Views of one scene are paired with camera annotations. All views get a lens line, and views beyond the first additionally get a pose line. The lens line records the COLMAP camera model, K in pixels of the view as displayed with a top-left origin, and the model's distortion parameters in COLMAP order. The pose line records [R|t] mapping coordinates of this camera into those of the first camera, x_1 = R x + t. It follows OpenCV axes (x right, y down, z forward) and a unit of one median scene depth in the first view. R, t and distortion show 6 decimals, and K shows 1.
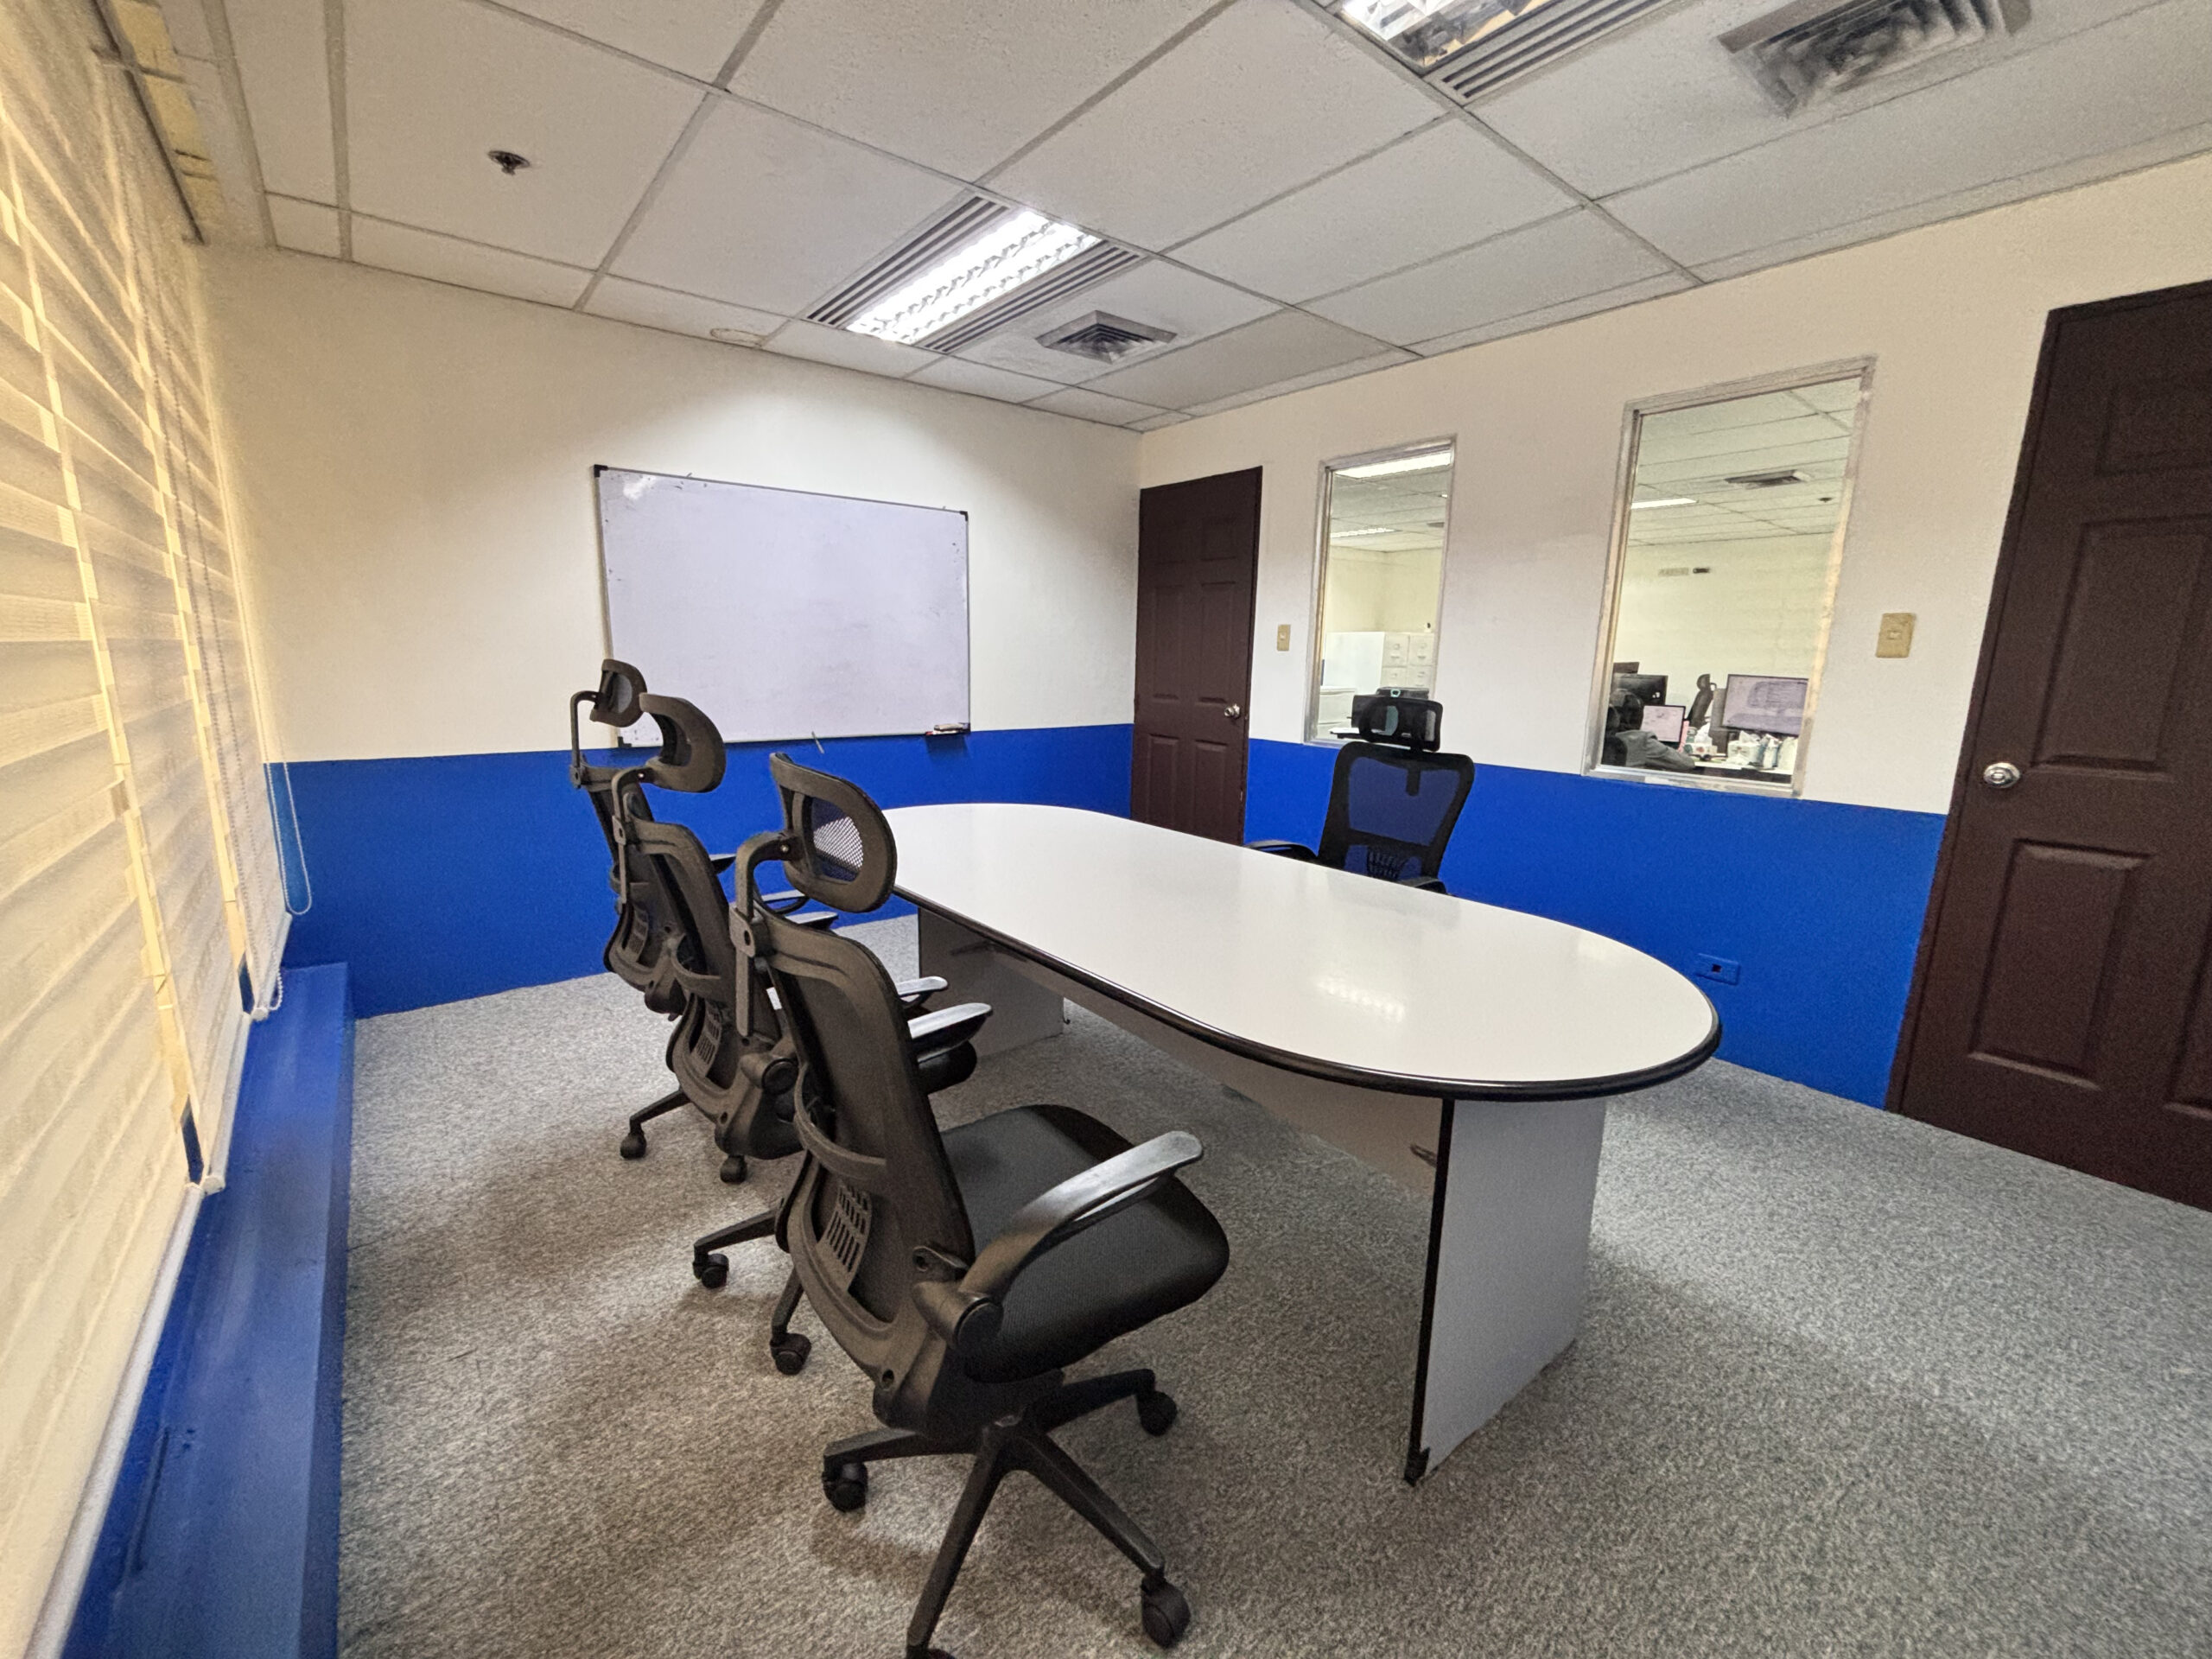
lens RADIAL K [[894.7, 0, 1099.5], [0, 894.7, 834.1], [0, 0, 1]] dist [0.001251, -0.000240]
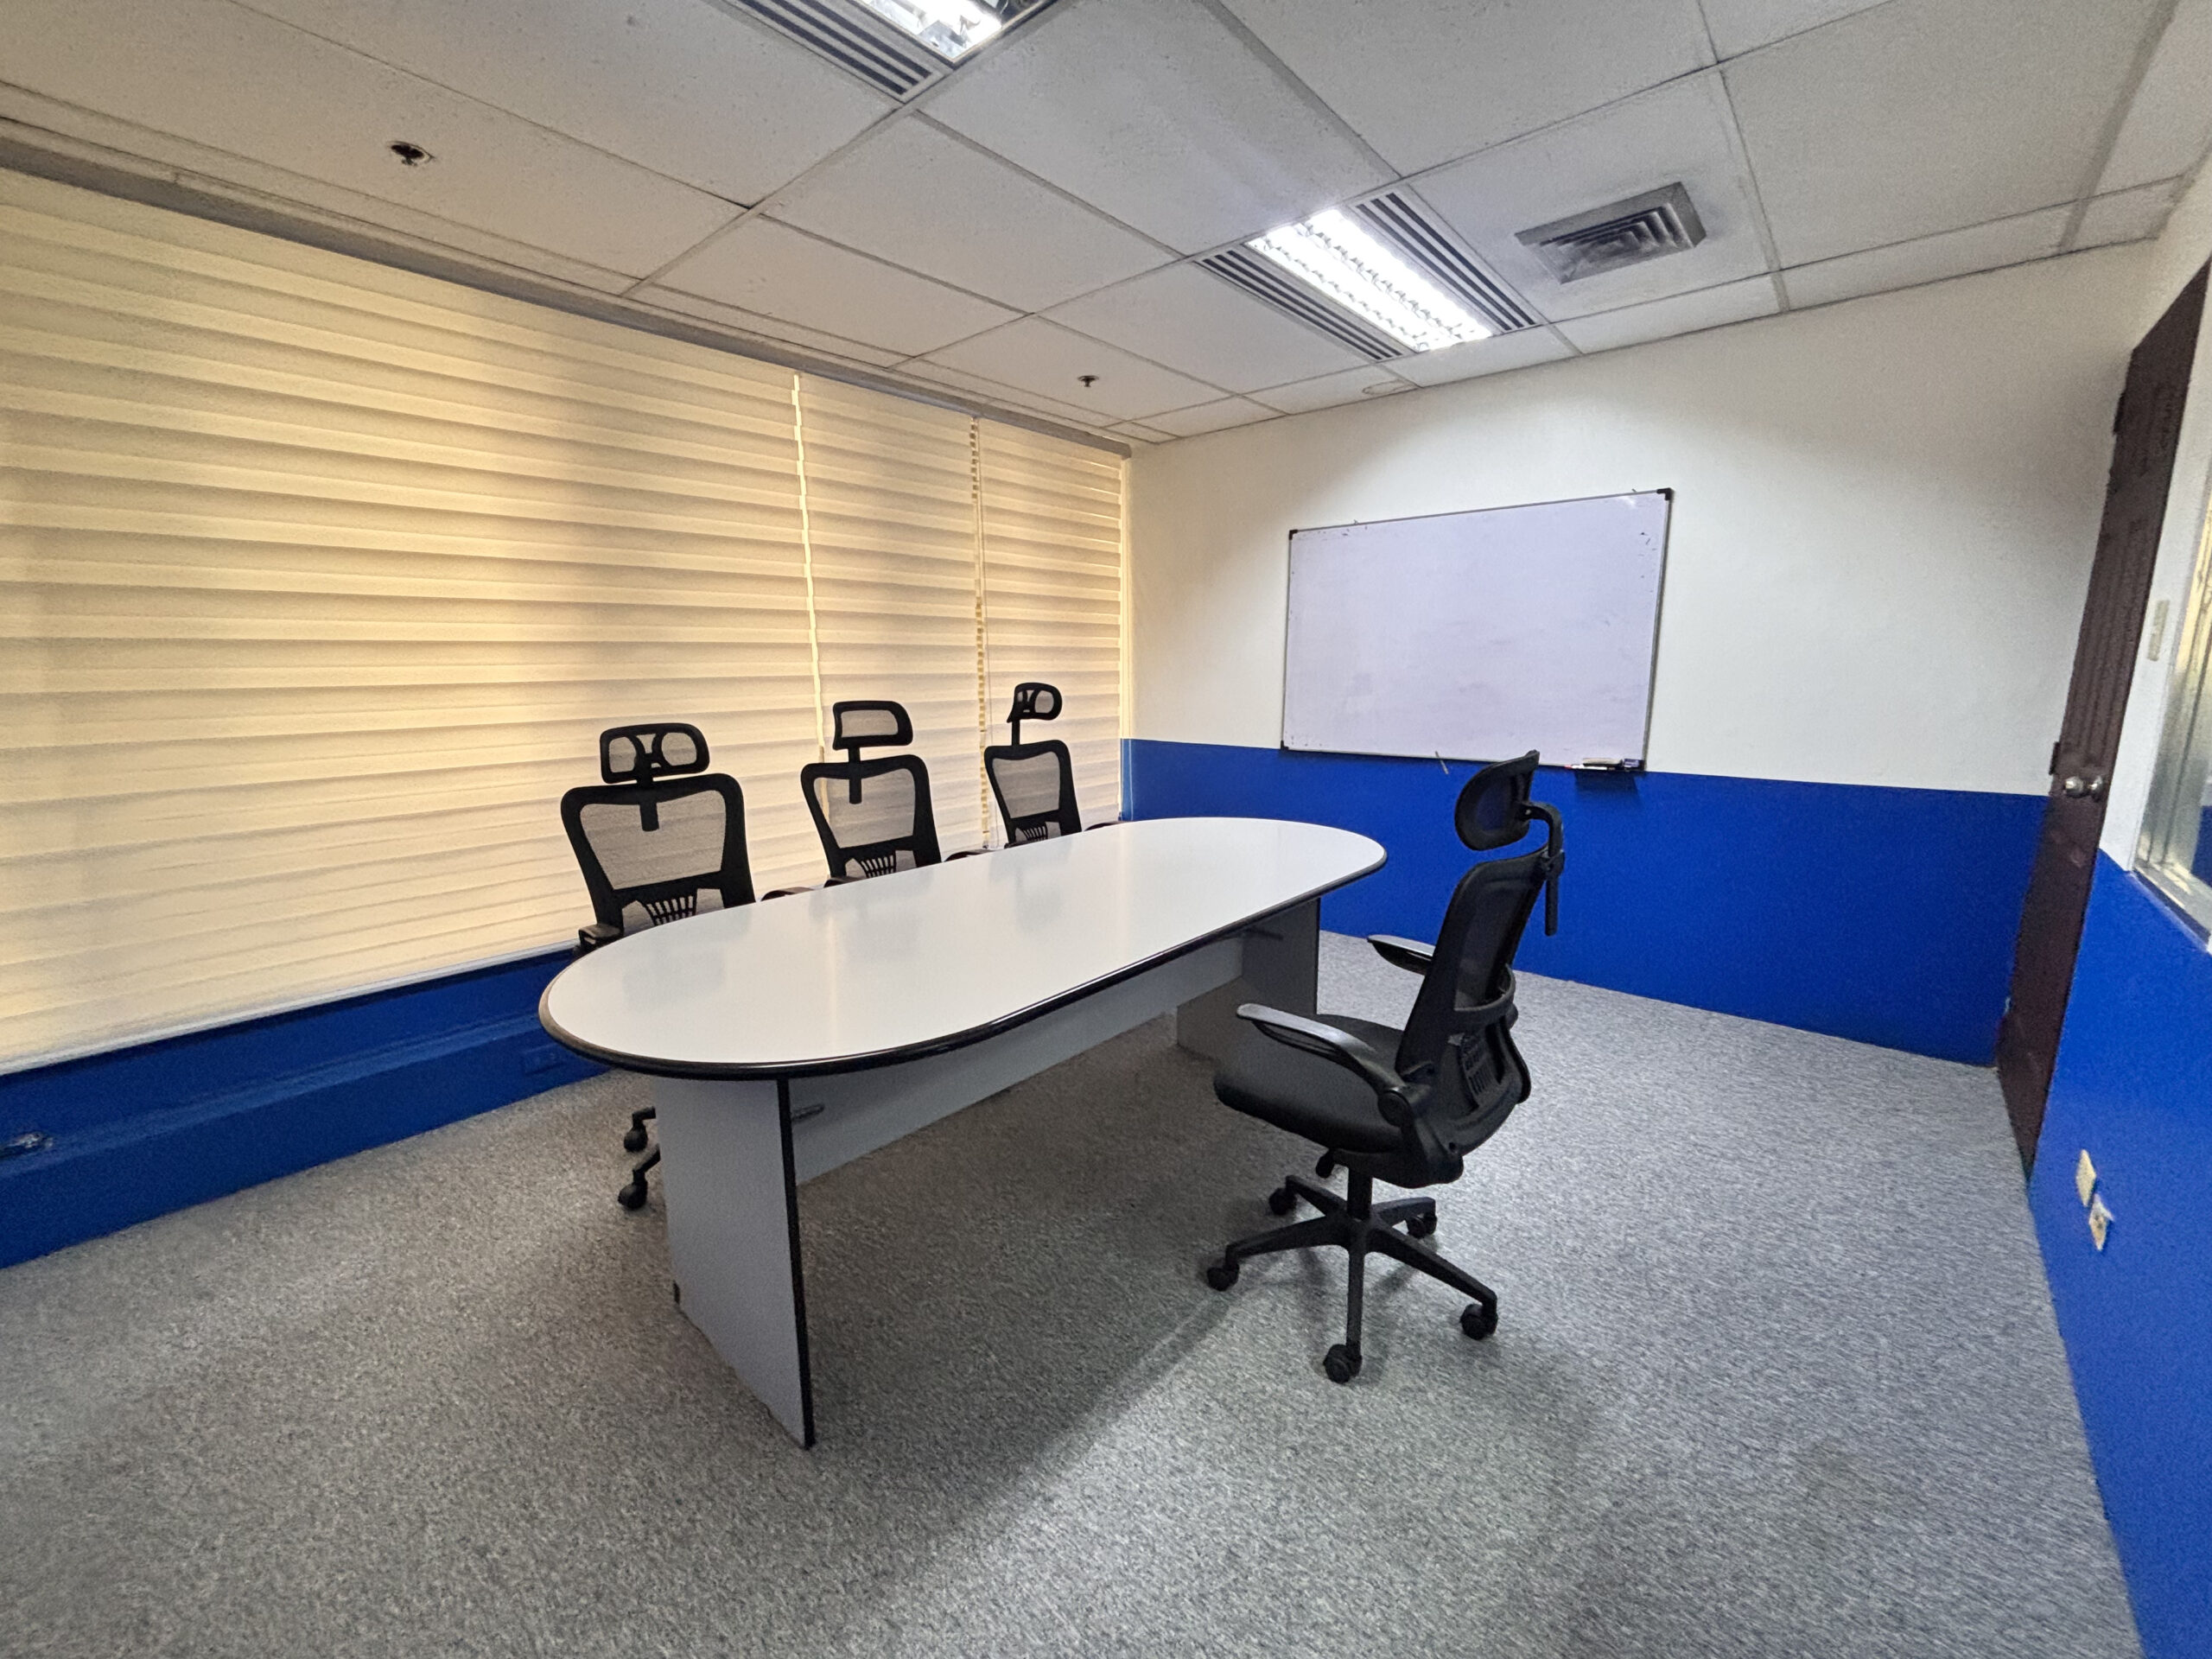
lens RADIAL K [[894.7, 0, 1105.3], [0, 894.7, 831.2], [0, 0, 1]] dist [0.001251, -0.000240]
pose [[0.186485, 0.166229, -0.968293, 0.680410], [-0.185476, 0.973816, 0.131457, -0.103040], [0.964791, 0.155080, 0.212433, 0.507551]]
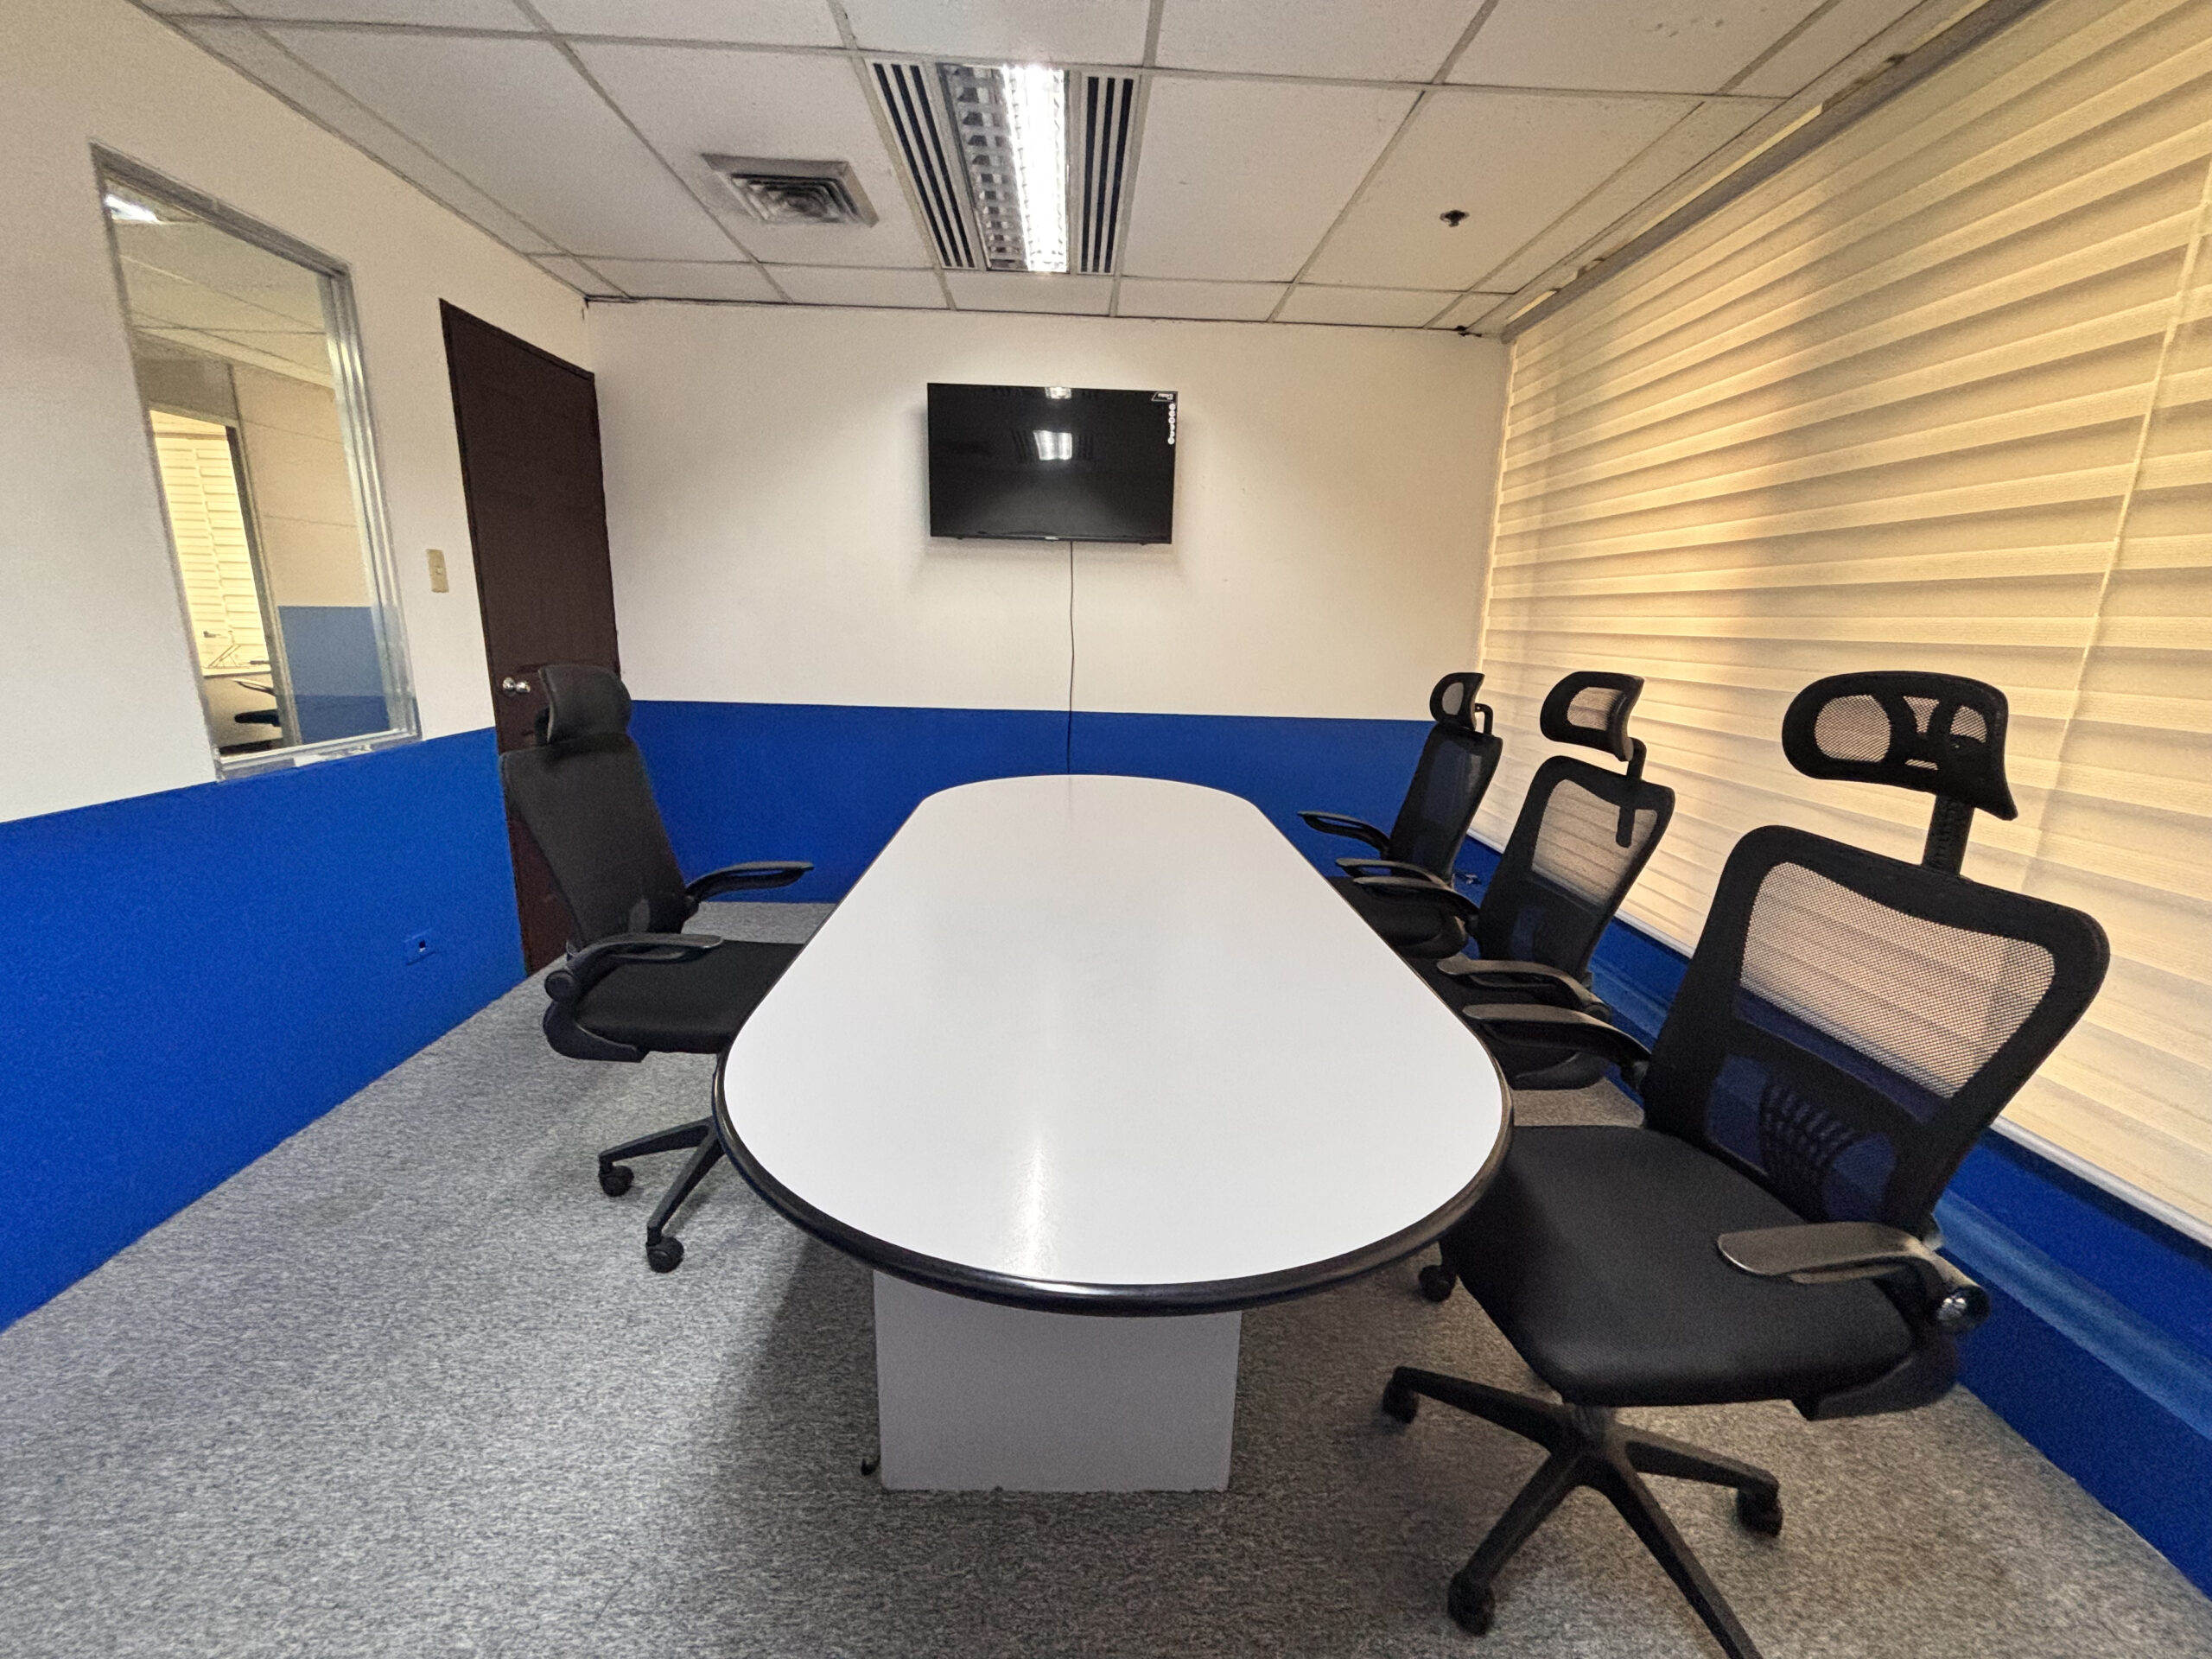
lens RADIAL K [[894.7, 0, 1128.8], [0, 894.7, 837.2], [0, 0, 1]] dist [0.001251, -0.000240]
pose [[-0.813265, -0.171663, 0.555997, -0.307375], [0.082231, 0.912002, 0.401858, -0.215055], [-0.576054, 0.372537, -0.727583, 1.025688]]
